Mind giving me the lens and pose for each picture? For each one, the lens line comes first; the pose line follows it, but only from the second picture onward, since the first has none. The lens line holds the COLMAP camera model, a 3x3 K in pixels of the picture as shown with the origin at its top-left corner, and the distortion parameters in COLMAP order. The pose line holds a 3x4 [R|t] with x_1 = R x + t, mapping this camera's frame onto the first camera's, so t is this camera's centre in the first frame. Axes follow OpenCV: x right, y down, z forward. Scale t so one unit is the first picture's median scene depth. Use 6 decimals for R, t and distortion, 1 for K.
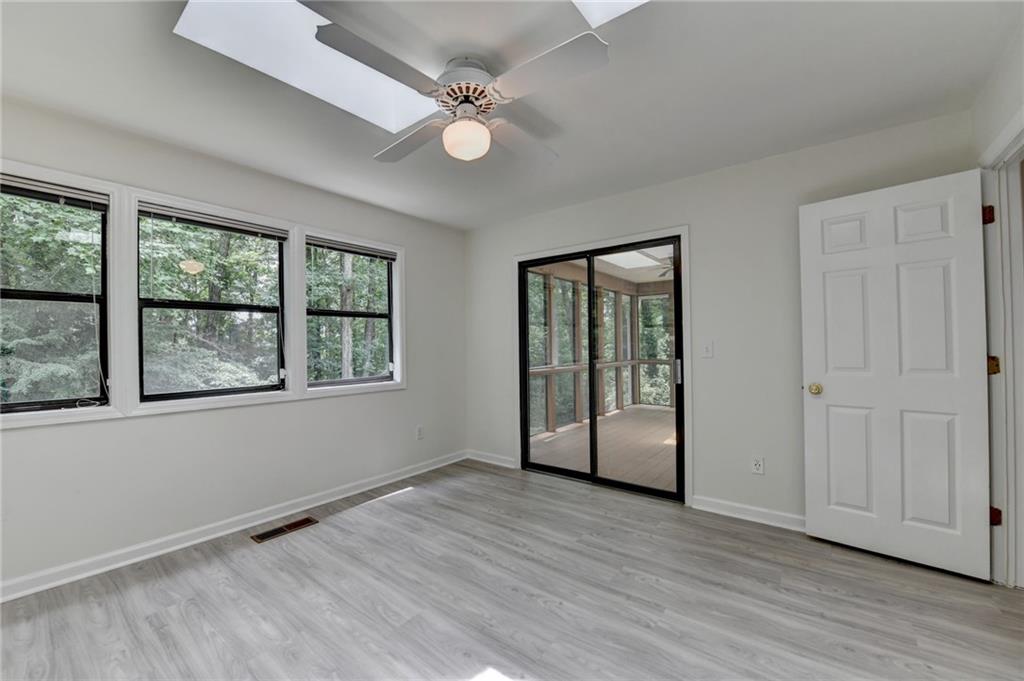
lens RADIAL K [[436.0, 0, 496.8], [0, 436.0, 341.5], [0, 0, 1]] dist [-0.018152, -0.000762]
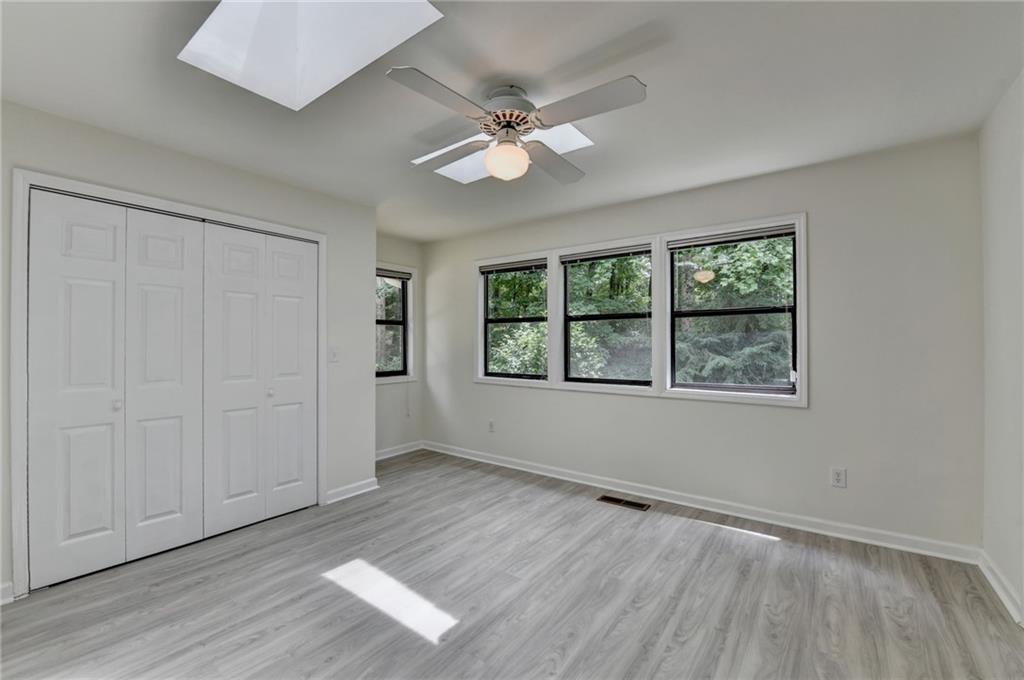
lens RADIAL K [[436.0, 0, 496.8], [0, 436.0, 341.0], [0, 0, 1]] dist [-0.018152, -0.000762]
pose [[-0.008281, 0.002797, -0.999962, 0.687245], [0.008319, 0.999962, 0.002728, -0.013434], [0.999931, -0.008296, -0.008304, 0.657313]]
